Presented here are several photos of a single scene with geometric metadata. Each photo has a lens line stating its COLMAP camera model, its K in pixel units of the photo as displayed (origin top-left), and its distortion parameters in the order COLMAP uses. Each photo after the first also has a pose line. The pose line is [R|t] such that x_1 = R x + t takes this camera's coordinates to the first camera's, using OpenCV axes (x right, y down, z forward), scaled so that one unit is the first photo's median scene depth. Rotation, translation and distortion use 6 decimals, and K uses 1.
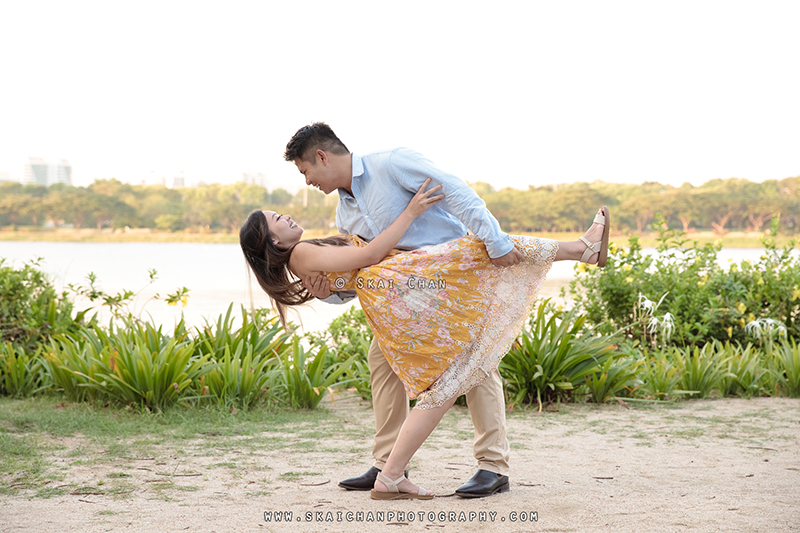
lens RADIAL K [[1637.8, 0, 400.0], [0, 1637.8, 266.5], [0, 0, 1]] dist [0.308289, 0.617655]
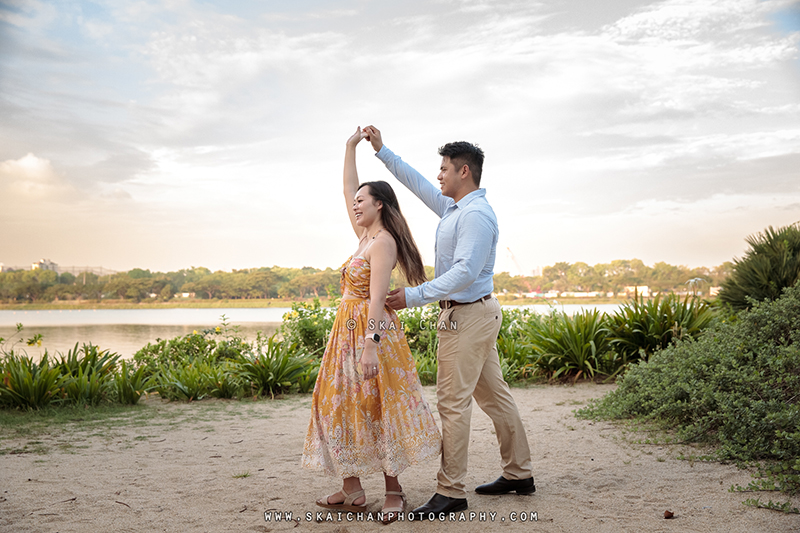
lens RADIAL K [[1637.8, 0, 400.0], [0, 1637.8, 266.5], [0, 0, 1]] dist [0.308289, 0.617655]
pose [[0.949093, -0.005207, 0.314953, -0.316898], [0.022274, 0.998470, -0.050615, 0.037446], [-0.314208, 0.055053, 0.947757, -0.659423]]
